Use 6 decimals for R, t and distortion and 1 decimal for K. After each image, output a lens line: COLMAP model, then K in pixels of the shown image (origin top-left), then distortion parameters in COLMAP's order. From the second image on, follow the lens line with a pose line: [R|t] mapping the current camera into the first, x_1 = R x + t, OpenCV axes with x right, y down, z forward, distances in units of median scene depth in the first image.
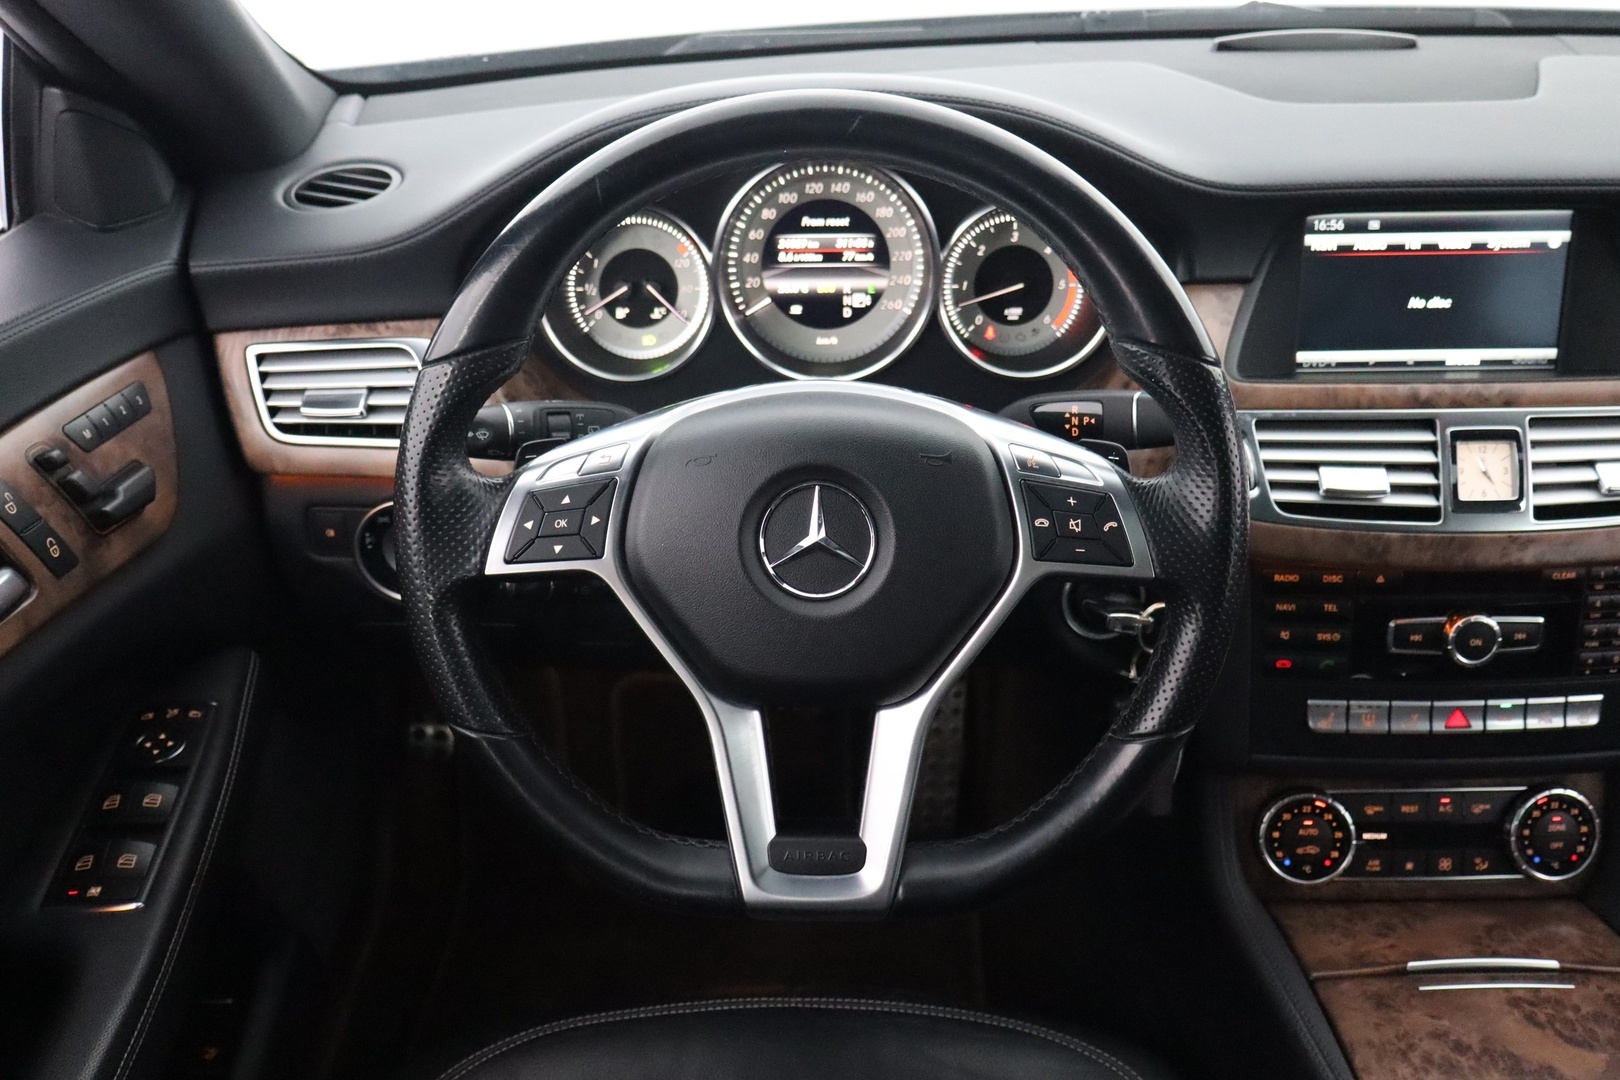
lens RADIAL K [[1556.0, 0, 817.9], [0, 1556.0, 537.7], [0, 0, 1]] dist [0.056522, 0.000000]
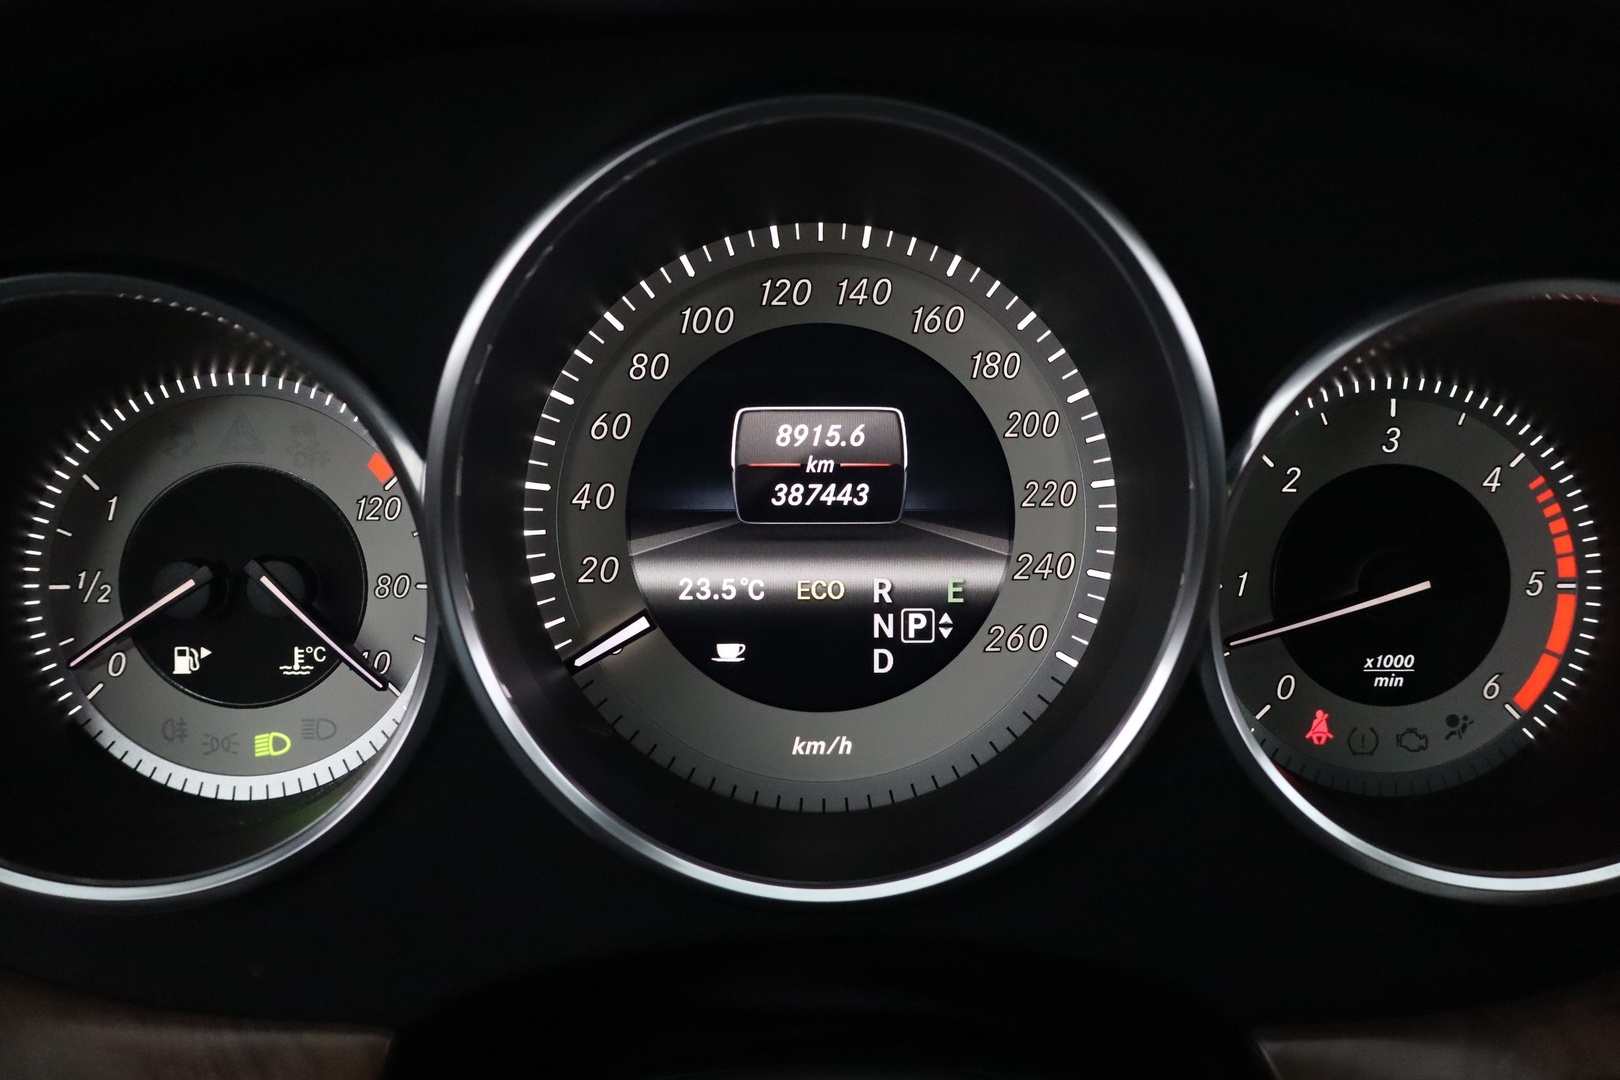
lens RADIAL K [[1644.0, 0, 813.1], [0, 1644.0, 544.1], [0, 0, 1]] dist [0.023551, 0.000000]
pose [[0.999961, 0.007545, -0.004689, 0.005225], [-0.008301, 0.981547, -0.191041, -0.104590], [0.003162, 0.191072, 0.981571, 0.666883]]
